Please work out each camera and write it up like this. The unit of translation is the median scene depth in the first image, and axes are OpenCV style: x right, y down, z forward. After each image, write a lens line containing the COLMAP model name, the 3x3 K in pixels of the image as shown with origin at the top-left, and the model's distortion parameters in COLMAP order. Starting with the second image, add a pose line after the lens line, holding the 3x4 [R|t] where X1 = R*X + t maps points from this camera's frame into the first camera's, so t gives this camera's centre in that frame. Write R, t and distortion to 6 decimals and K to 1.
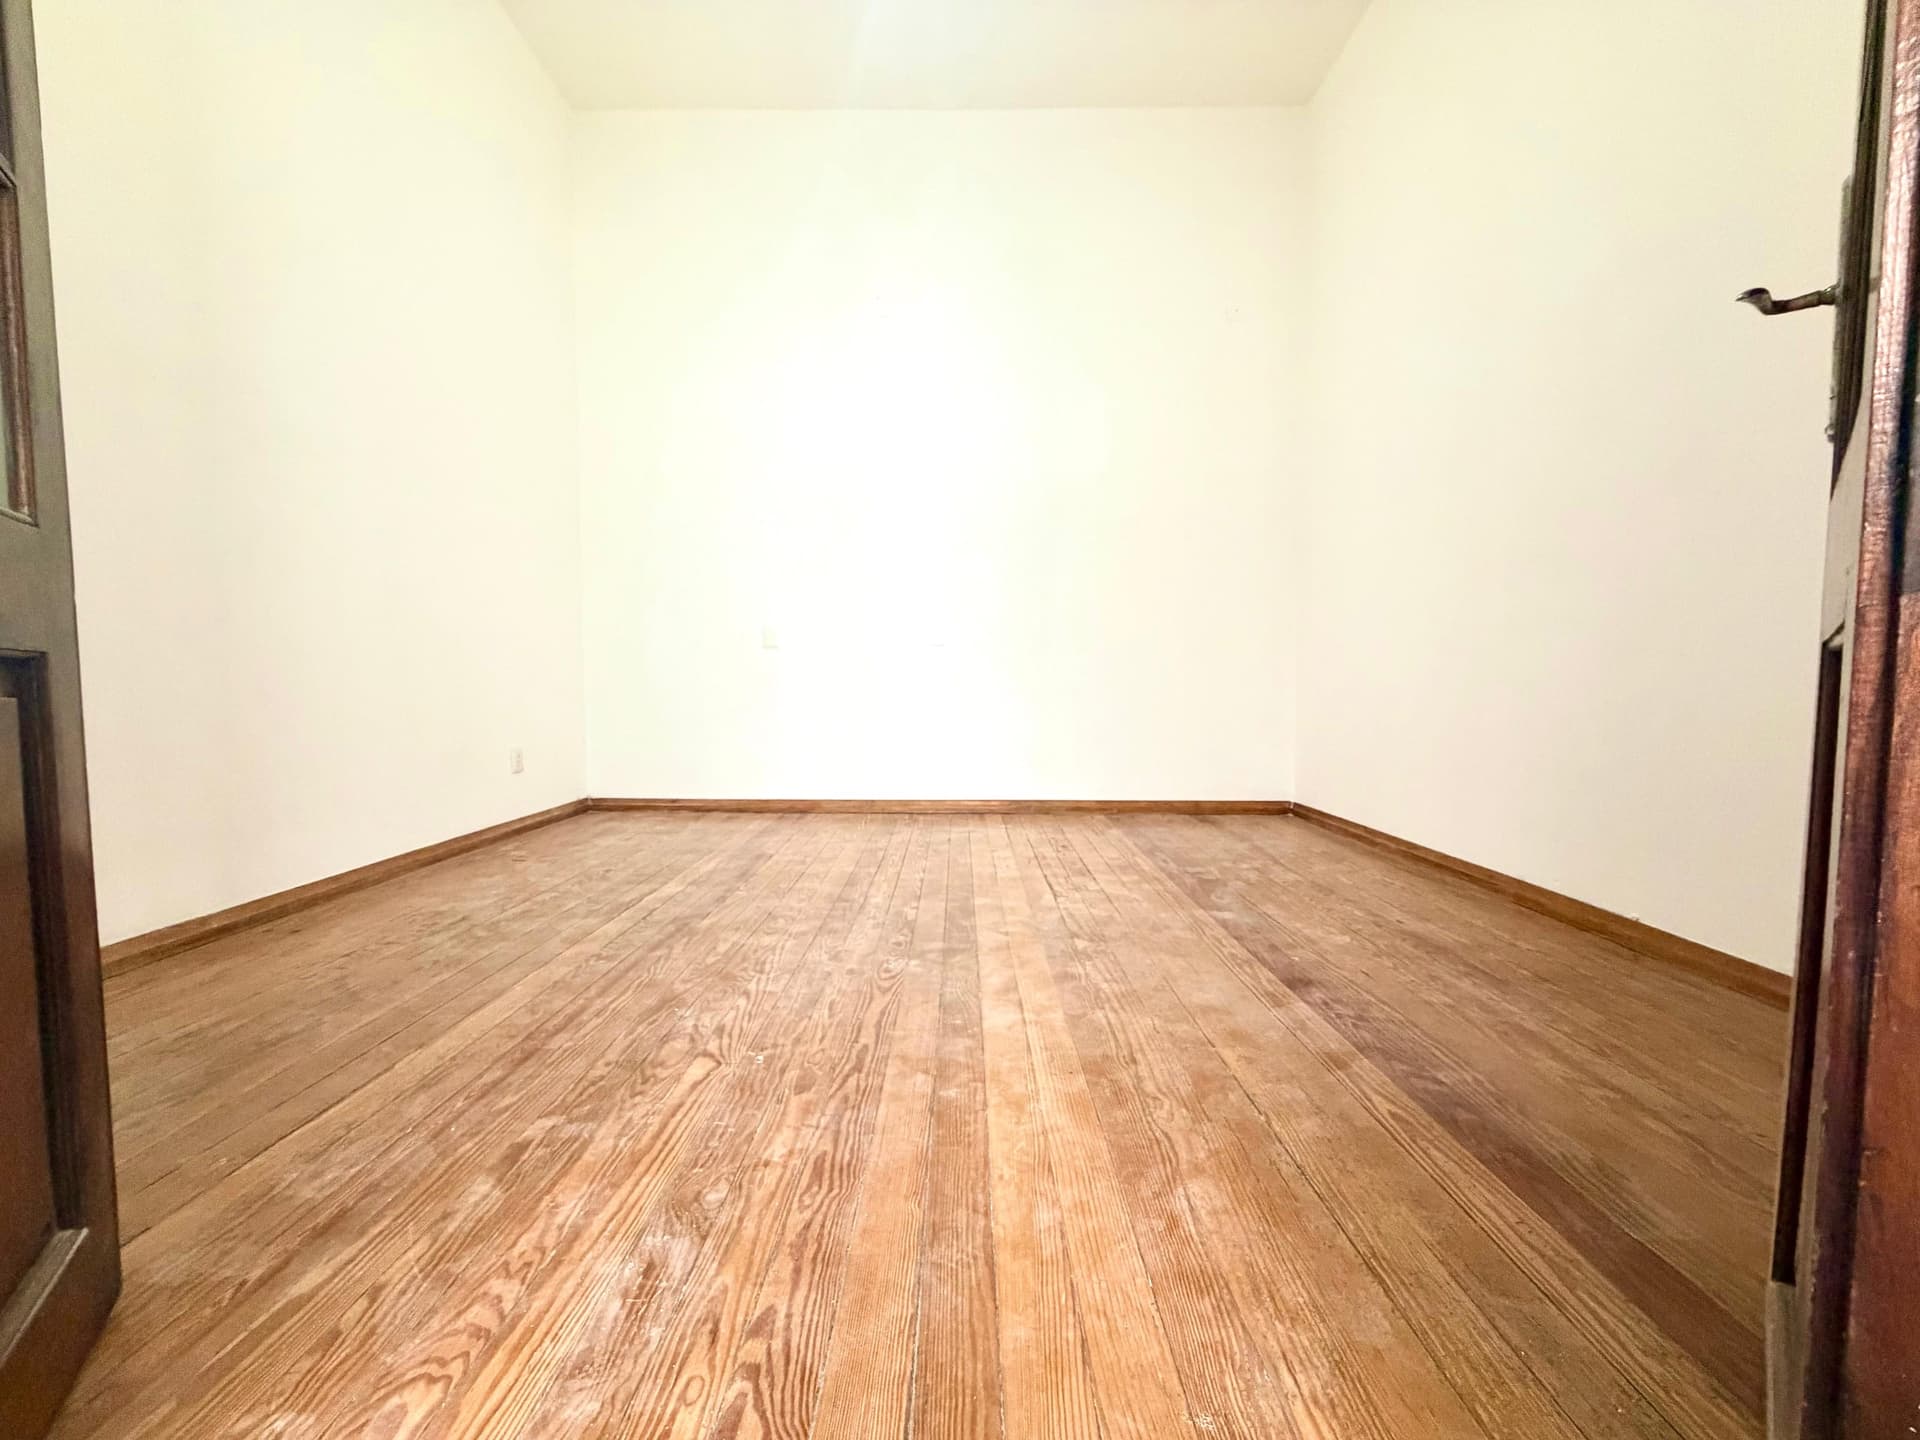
lens RADIAL K [[757.4, 0, 959.0], [0, 757.4, 725.6], [0, 0, 1]] dist [-0.000378, -0.000210]
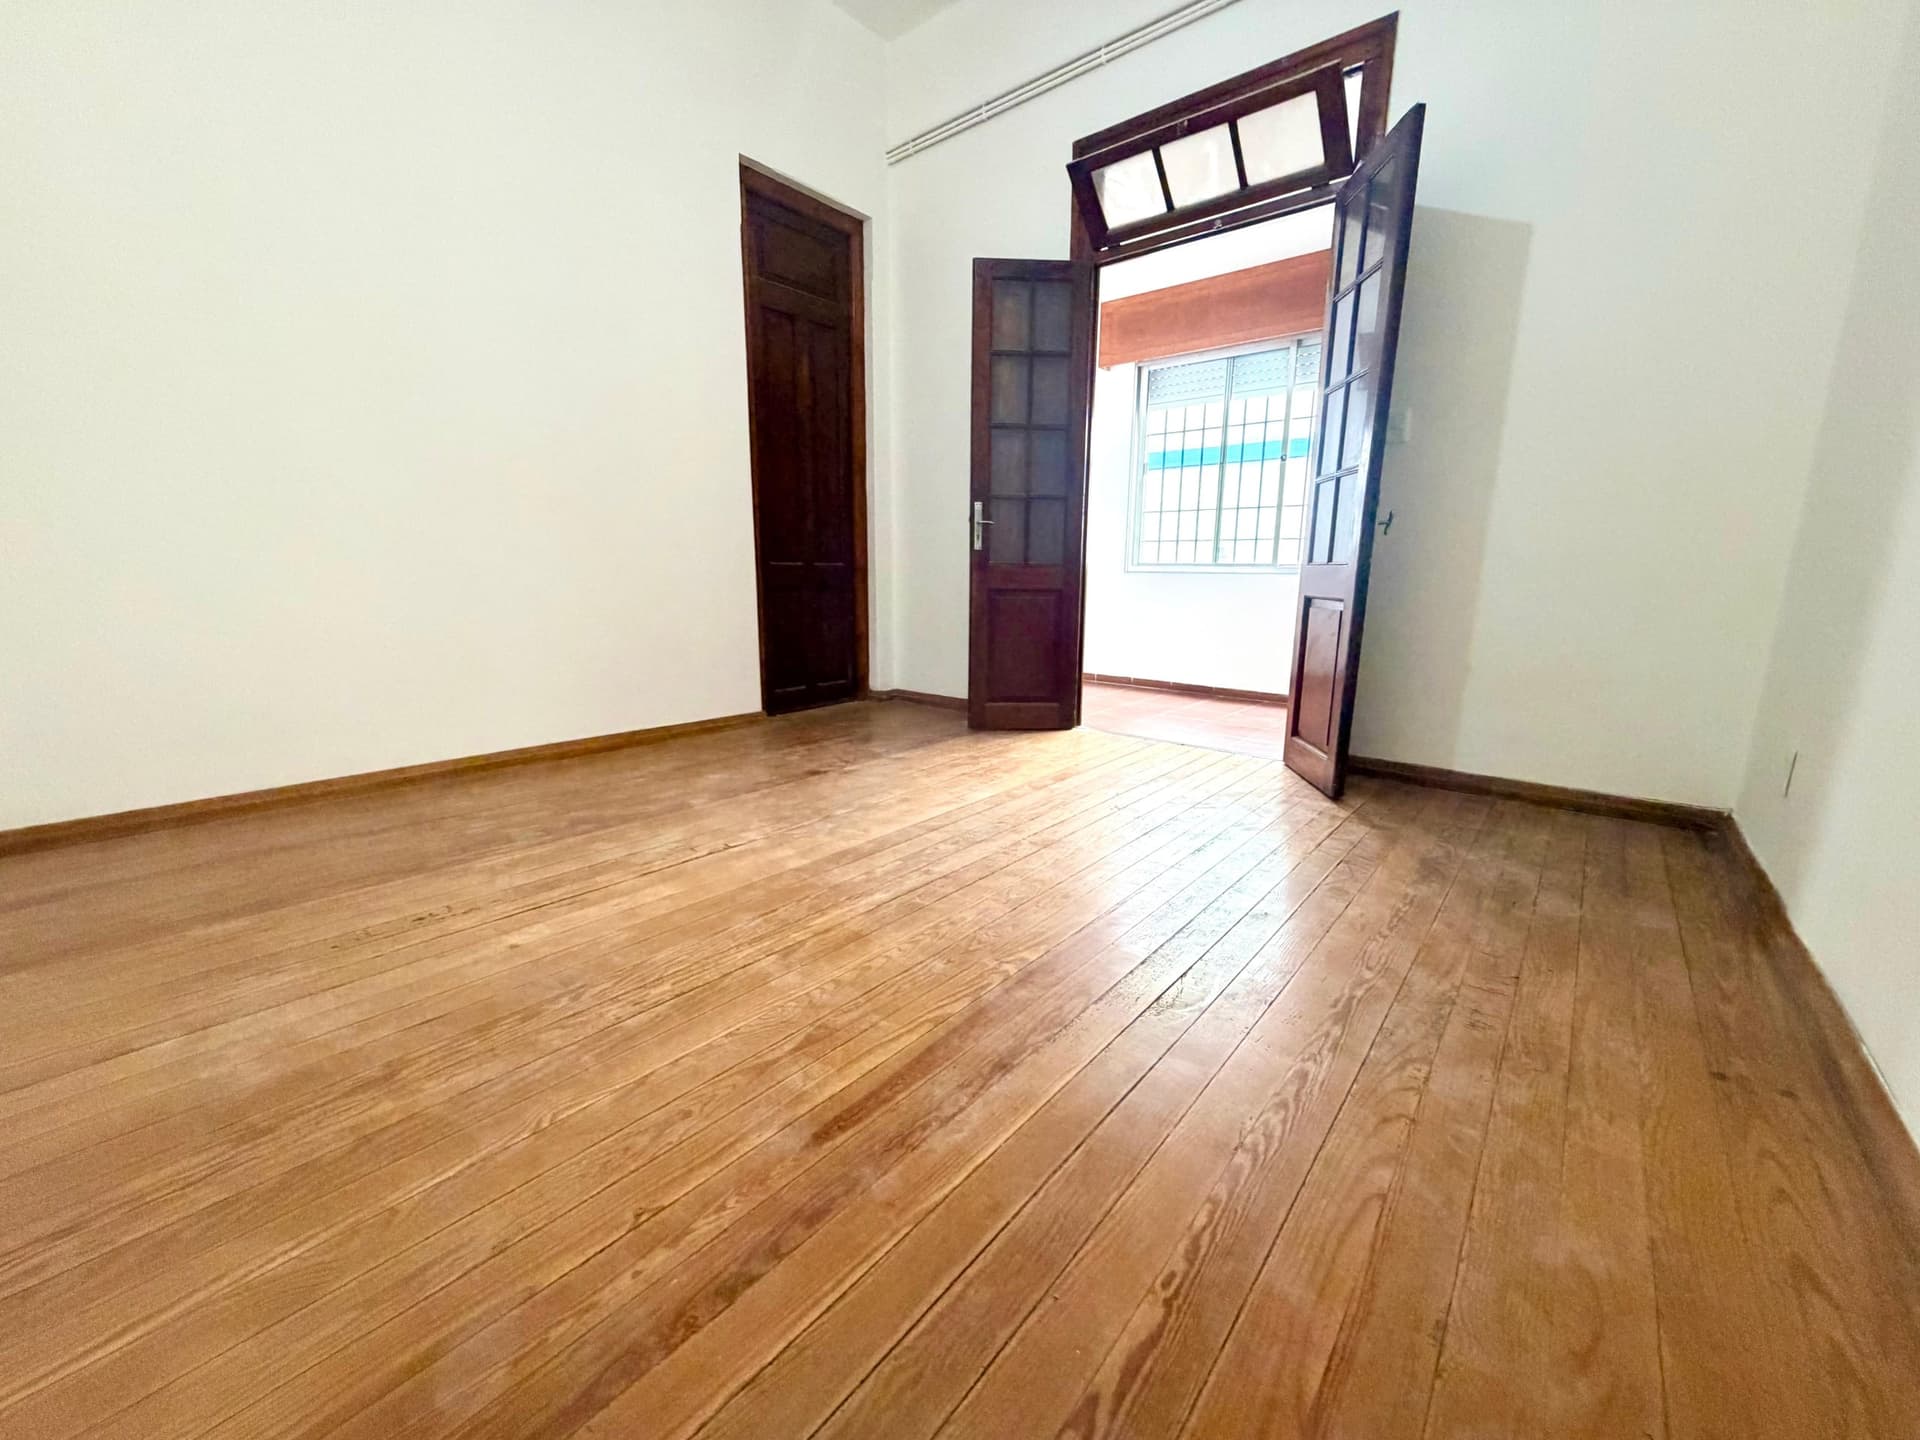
lens RADIAL K [[757.4, 0, 959.0], [0, 757.4, 725.6], [0, 0, 1]] dist [-0.000378, -0.000210]
pose [[-0.770597, -0.134432, 0.622983, -0.732179], [0.025060, 0.970353, 0.240388, -0.147623], [-0.636829, 0.200854, -0.744383, 1.720971]]
